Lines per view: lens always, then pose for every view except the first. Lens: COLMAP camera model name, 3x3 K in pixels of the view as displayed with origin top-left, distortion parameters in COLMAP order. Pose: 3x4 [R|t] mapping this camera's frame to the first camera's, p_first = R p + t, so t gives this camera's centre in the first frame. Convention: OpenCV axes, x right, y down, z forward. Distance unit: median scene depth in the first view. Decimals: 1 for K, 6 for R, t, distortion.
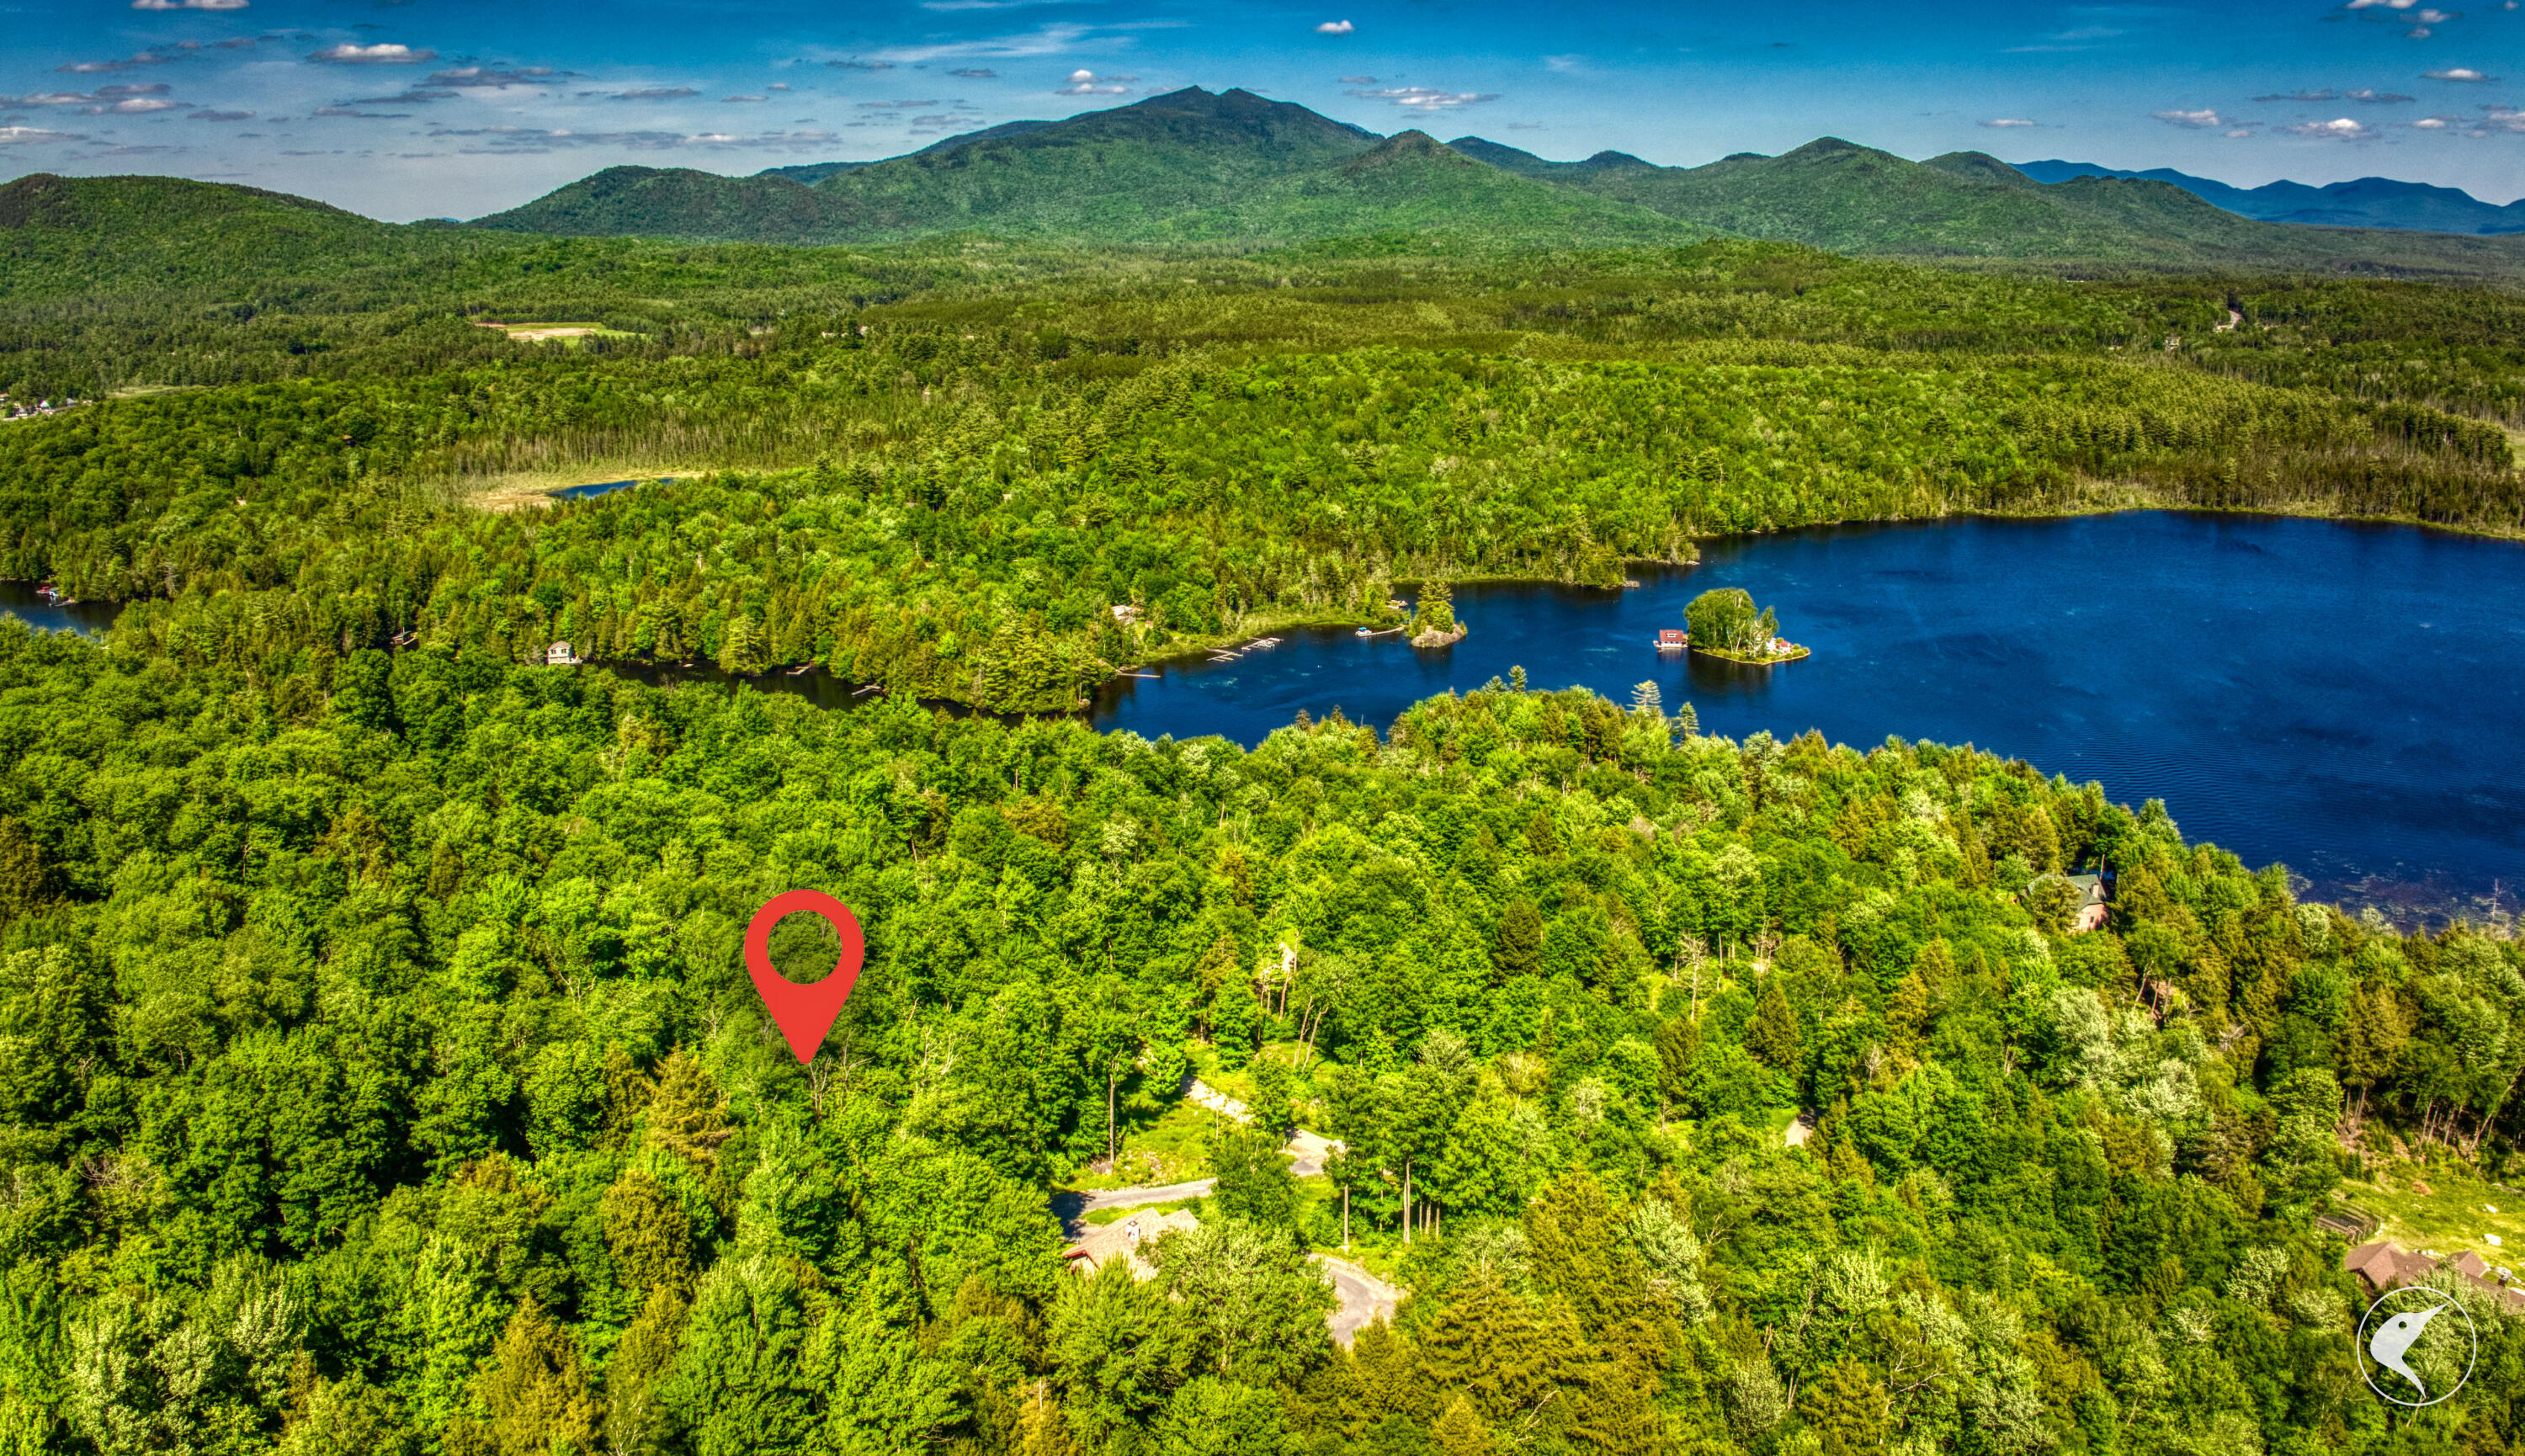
lens RADIAL K [[1791.3, 0, 1262.5], [0, 1791.3, 728.0], [0, 0, 1]] dist [-0.101550, -0.014416]
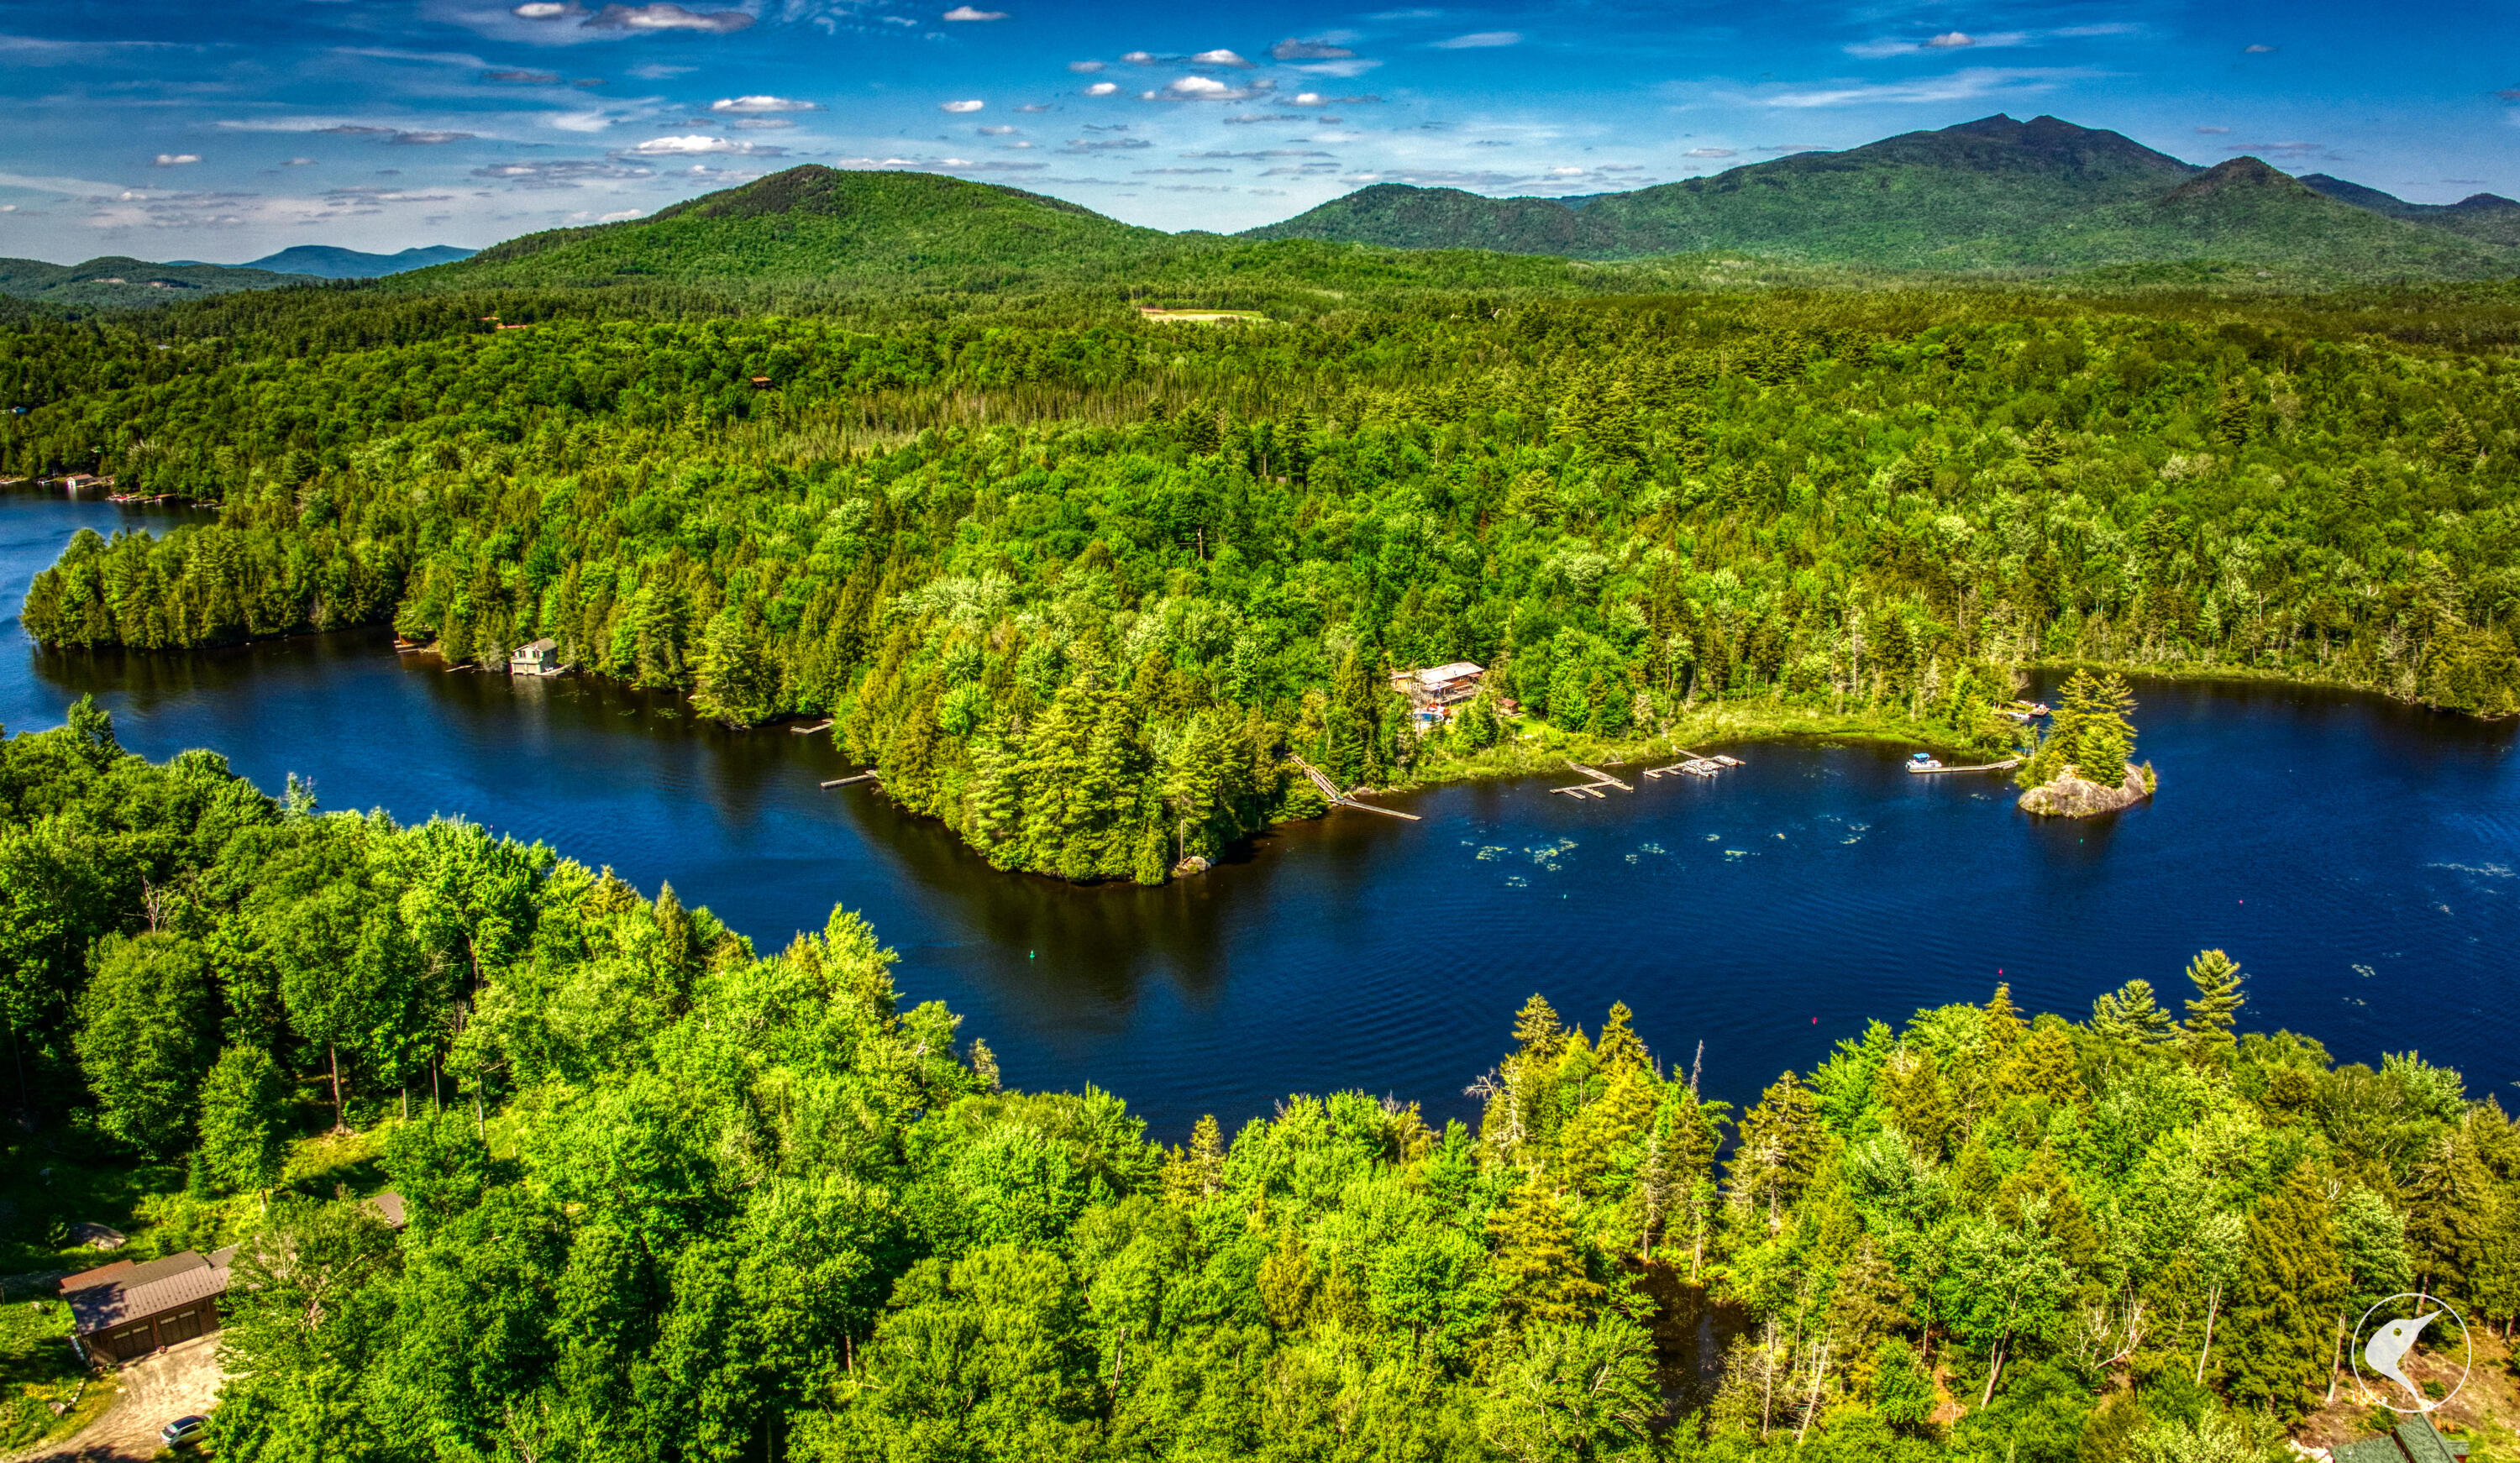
lens RADIAL K [[1877.3, 0, 1268.1], [0, 1877.3, 720.9], [0, 0, 1]] dist [-0.126873, 0.005486]
pose [[0.919298, 0.098142, -0.381129, 0.060421], [-0.110209, 0.993859, -0.009906, -0.030330], [0.377817, 0.051111, 0.924469, 0.361270]]
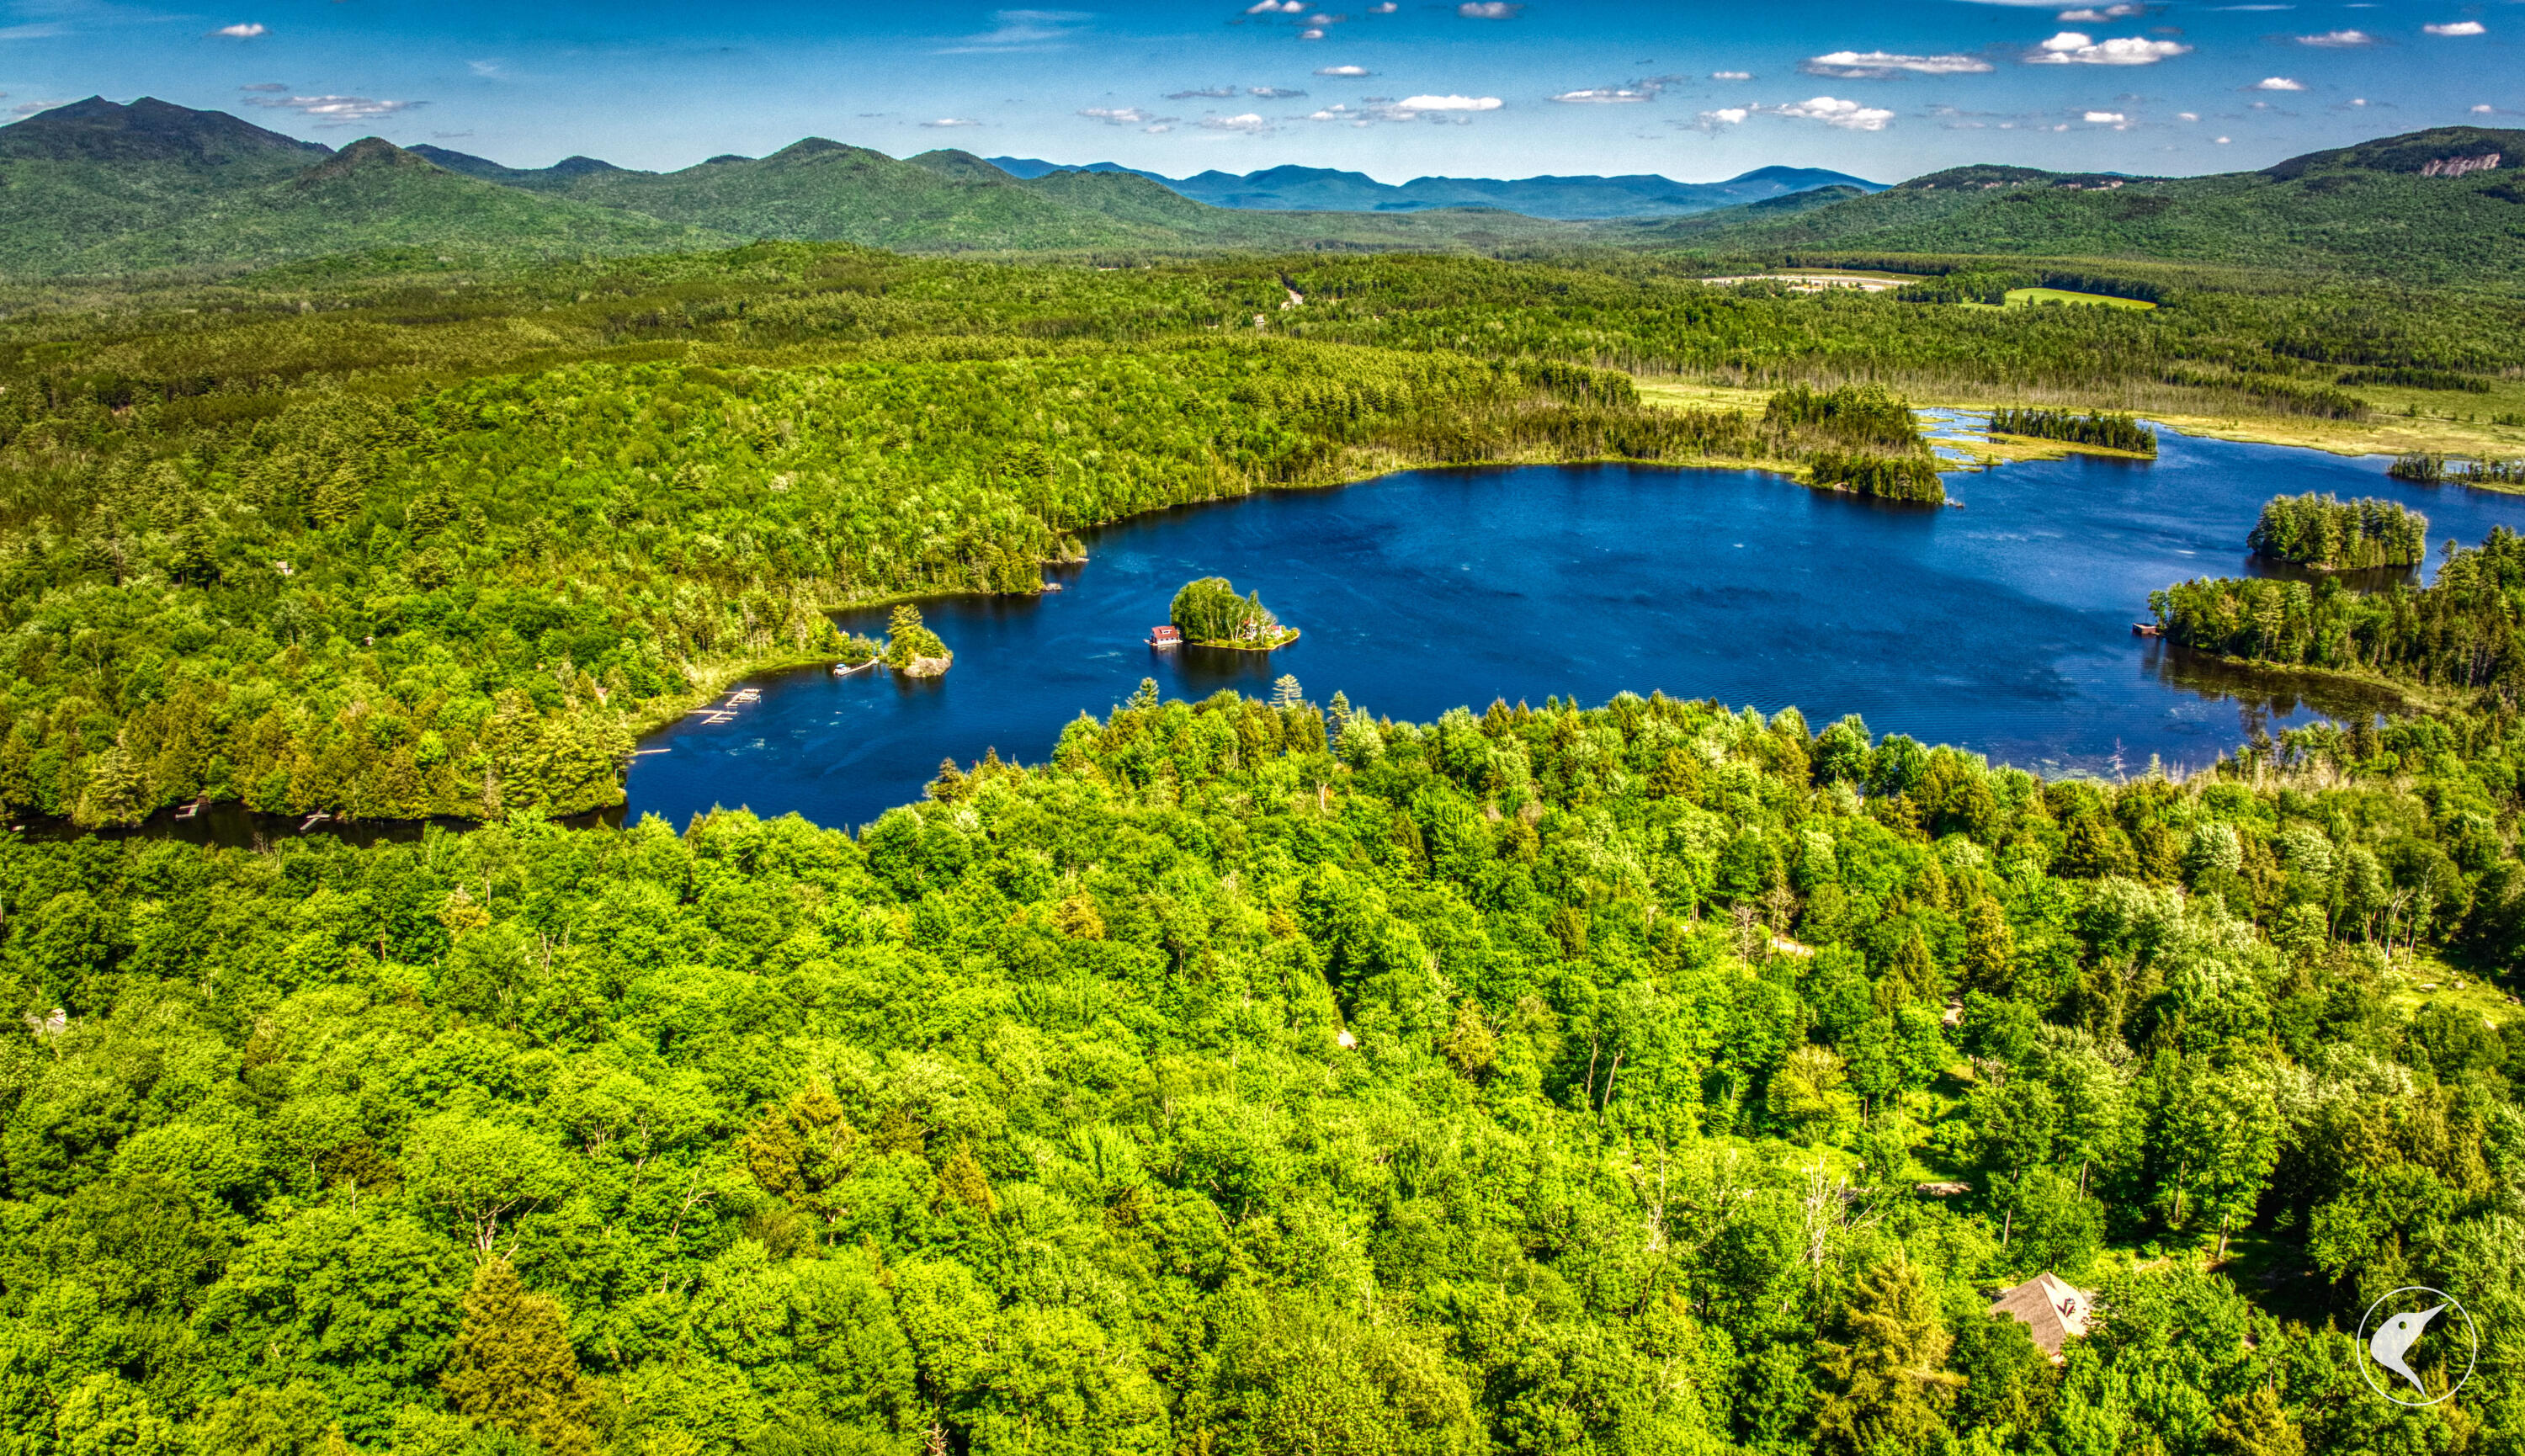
lens RADIAL K [[1791.3, 0, 1262.5], [0, 1791.3, 728.0], [0, 0, 1]] dist [-0.101550, -0.014416]
pose [[0.853066, -0.140067, 0.502653, -0.162782], [0.140697, 0.989364, 0.036912, -0.020073], [-0.502477, 0.039233, 0.863700, 0.084124]]
